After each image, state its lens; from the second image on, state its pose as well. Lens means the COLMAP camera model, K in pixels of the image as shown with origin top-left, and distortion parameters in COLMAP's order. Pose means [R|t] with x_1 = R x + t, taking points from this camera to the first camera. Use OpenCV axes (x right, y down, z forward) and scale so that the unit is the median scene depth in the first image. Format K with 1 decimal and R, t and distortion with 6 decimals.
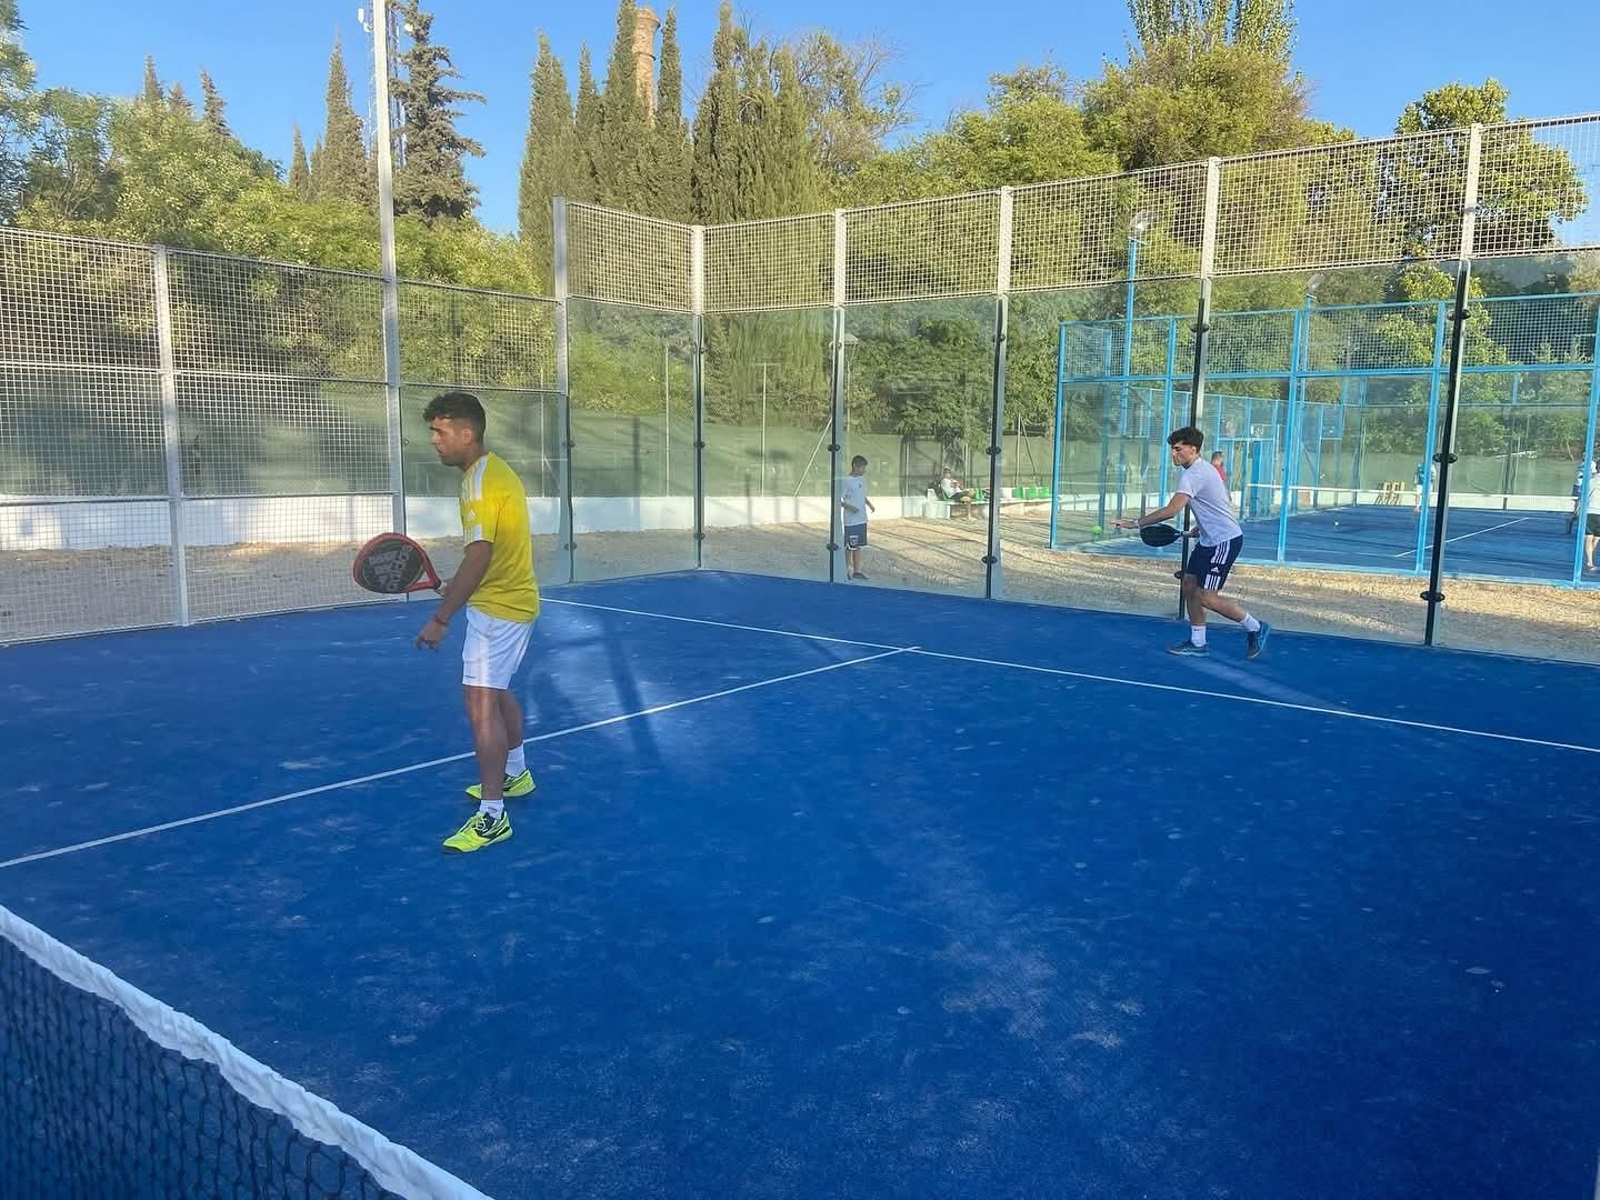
lens RADIAL K [[1204.6, 0, 797.6], [0, 1204.6, 626.9], [0, 0, 1]] dist [0.011970, 0.002552]
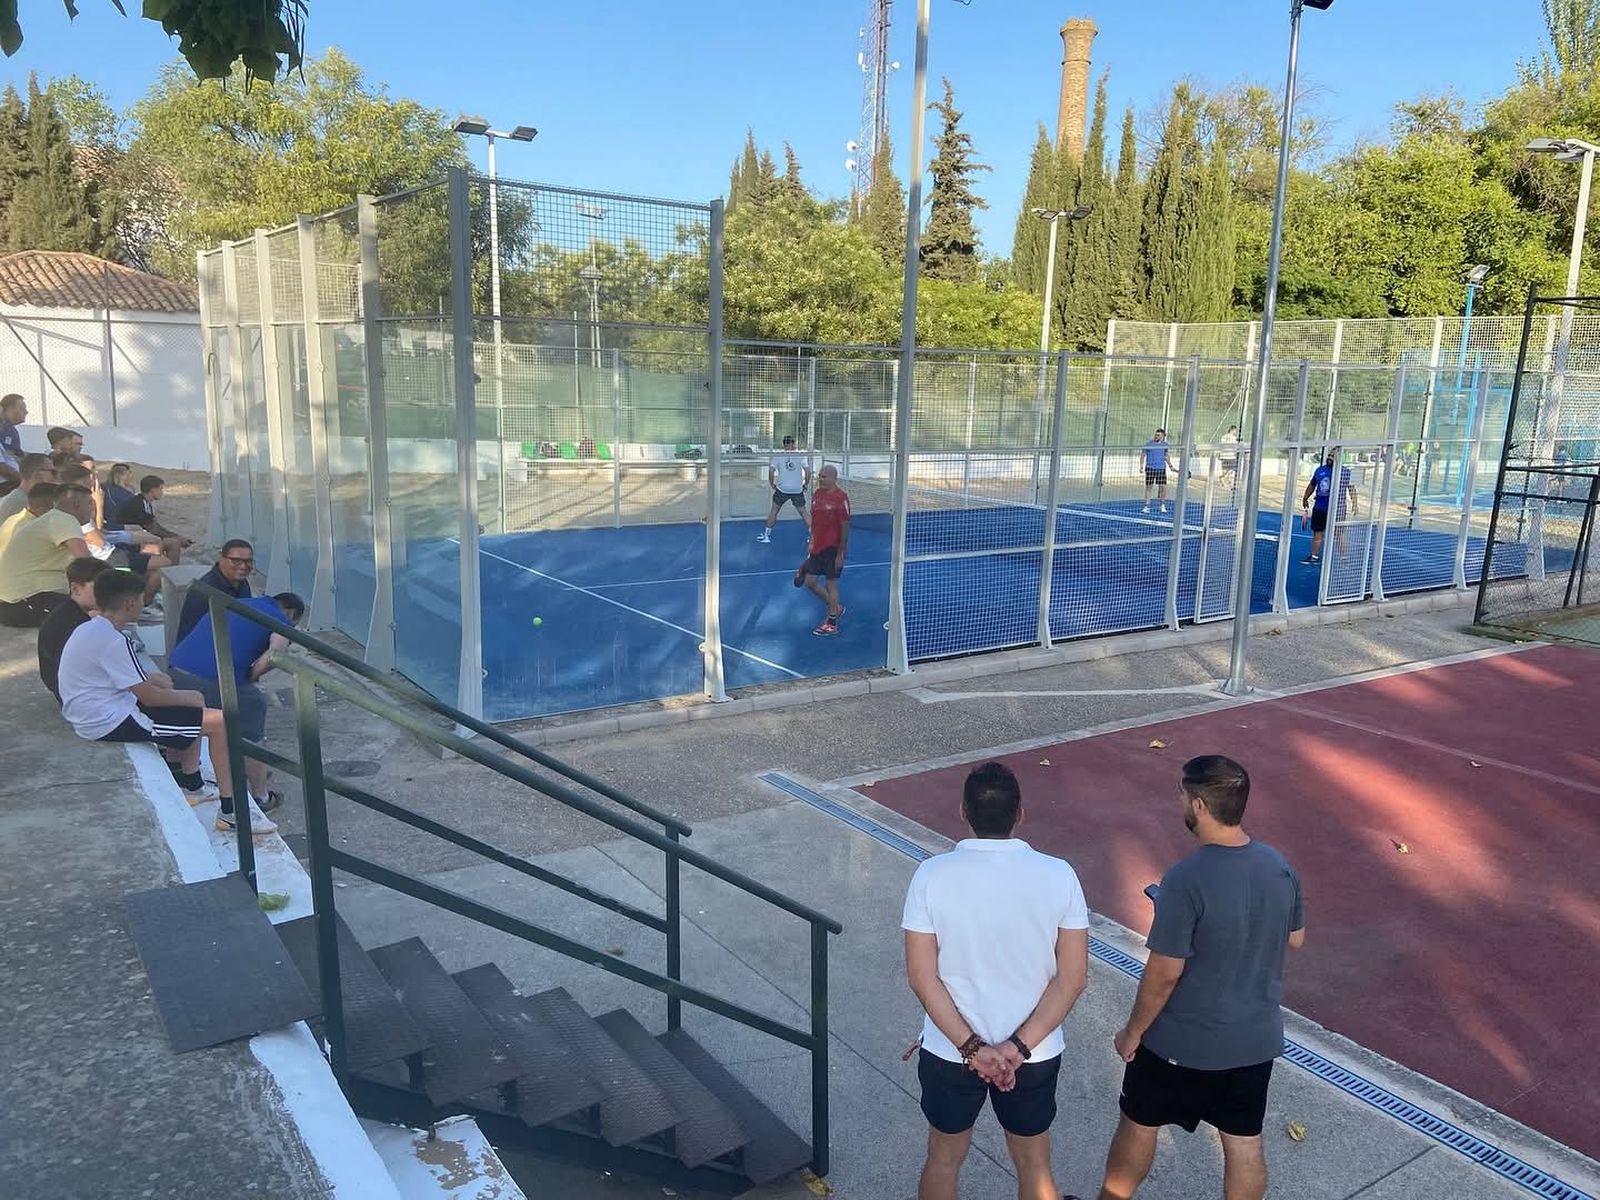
lens RADIAL K [[1204.6, 0, 797.6], [0, 1204.6, 626.9], [0, 0, 1]] dist [0.011970, 0.002552]
pose [[0.953498, 0.076778, -0.291457, -0.022238], [-0.064201, 0.996556, 0.052488, 0.040290], [0.294483, -0.031336, 0.955143, -0.444857]]
